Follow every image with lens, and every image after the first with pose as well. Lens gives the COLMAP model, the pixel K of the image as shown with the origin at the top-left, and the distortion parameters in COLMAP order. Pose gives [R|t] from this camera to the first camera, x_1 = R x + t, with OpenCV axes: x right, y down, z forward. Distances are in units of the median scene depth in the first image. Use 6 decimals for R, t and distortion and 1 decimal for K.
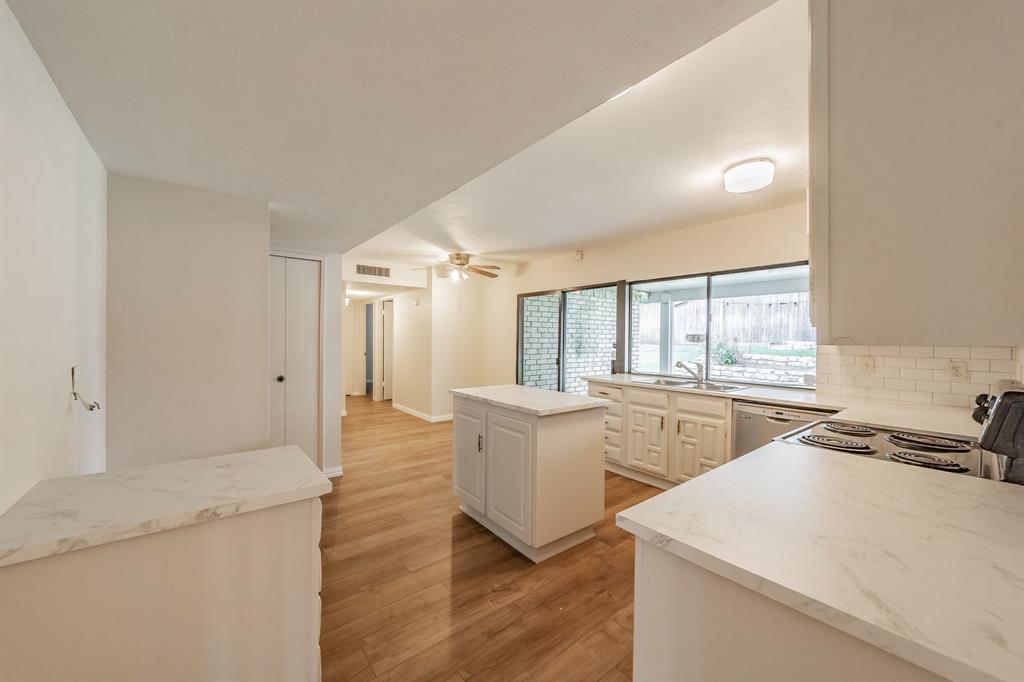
lens RADIAL K [[387.7, 0, 512.0], [0, 387.7, 341.0], [0, 0, 1]] dist [0.000567, 0.000001]
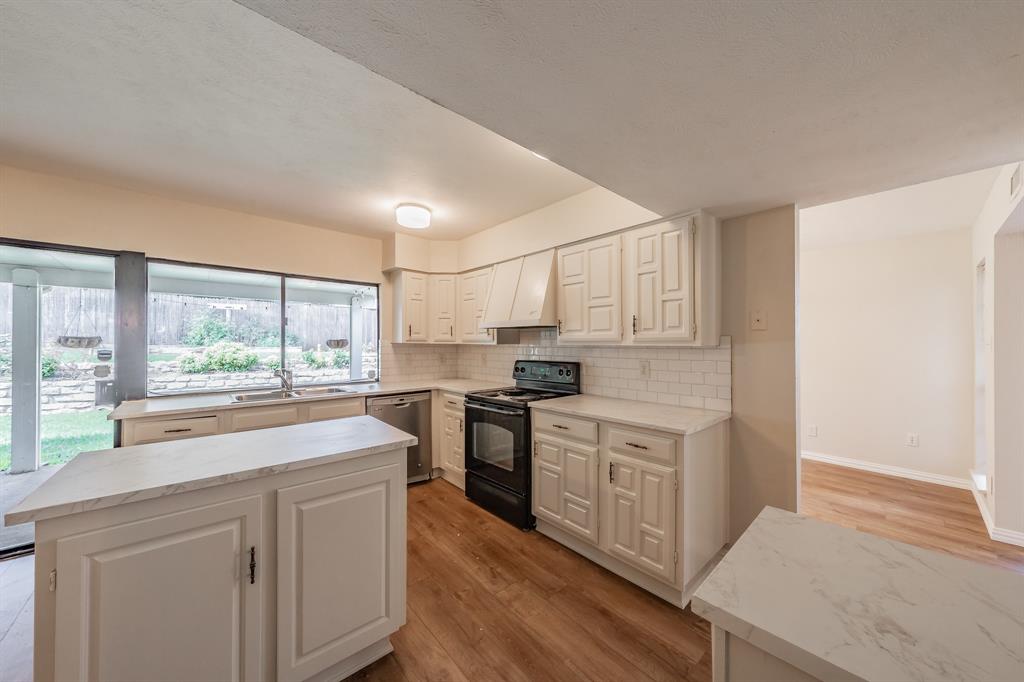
lens RADIAL K [[352.3, 0, 514.7], [0, 352.3, 339.2], [0, 0, 1]] dist [0.001186, 0.000218]
pose [[-0.053053, 0.004000, 0.998584, -0.432366], [0.008094, 0.999961, -0.003576, -0.009751], [-0.998559, 0.007893, -0.053083, 0.557098]]
